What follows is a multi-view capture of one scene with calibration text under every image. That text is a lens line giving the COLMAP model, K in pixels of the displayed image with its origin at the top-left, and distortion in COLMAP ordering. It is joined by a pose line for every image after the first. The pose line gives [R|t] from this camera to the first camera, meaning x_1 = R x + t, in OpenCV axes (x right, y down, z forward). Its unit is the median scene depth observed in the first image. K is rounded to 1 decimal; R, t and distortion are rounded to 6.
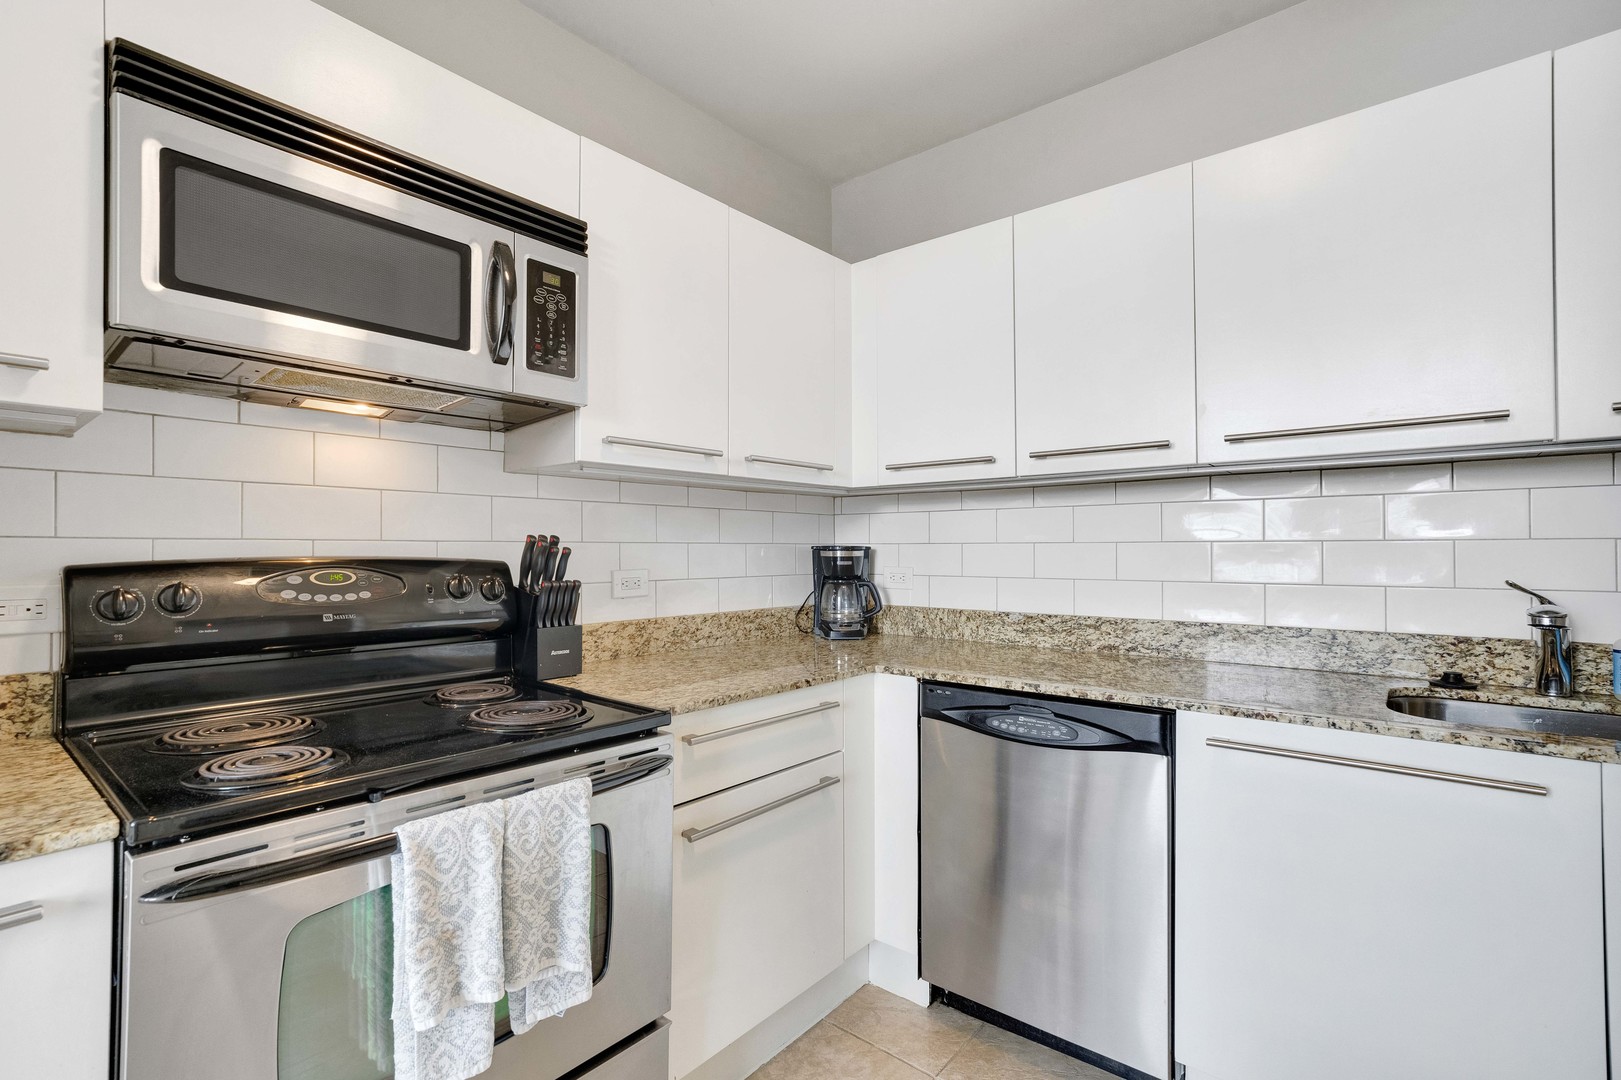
lens RADIAL K [[744.3, 0, 812.6], [0, 744.3, 540.9], [0, 0, 1]] dist [-0.029001, 0.018368]
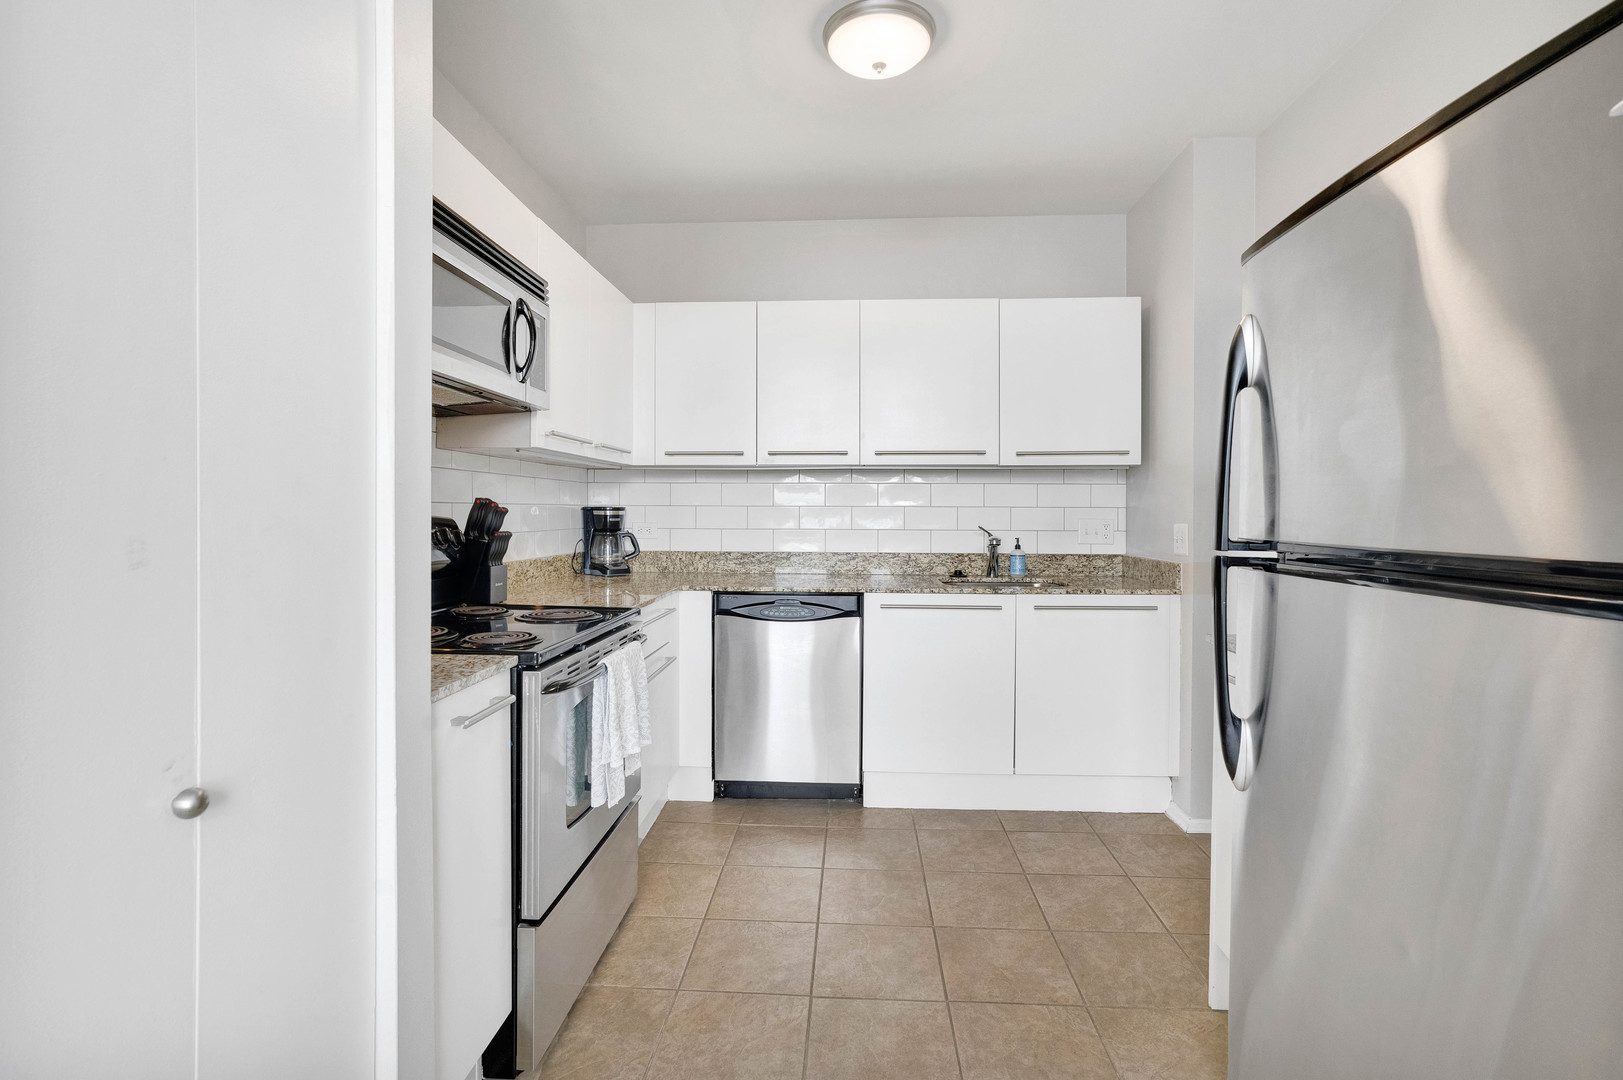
lens RADIAL K [[745.2, 0, 813.6], [0, 745.2, 540.9], [0, 0, 1]] dist [-0.029001, 0.018368]
pose [[0.806869, -0.019342, 0.590414, -0.635573], [-0.013004, 0.998640, 0.050486, -0.006439], [-0.590587, -0.048413, 0.805520, -0.414588]]
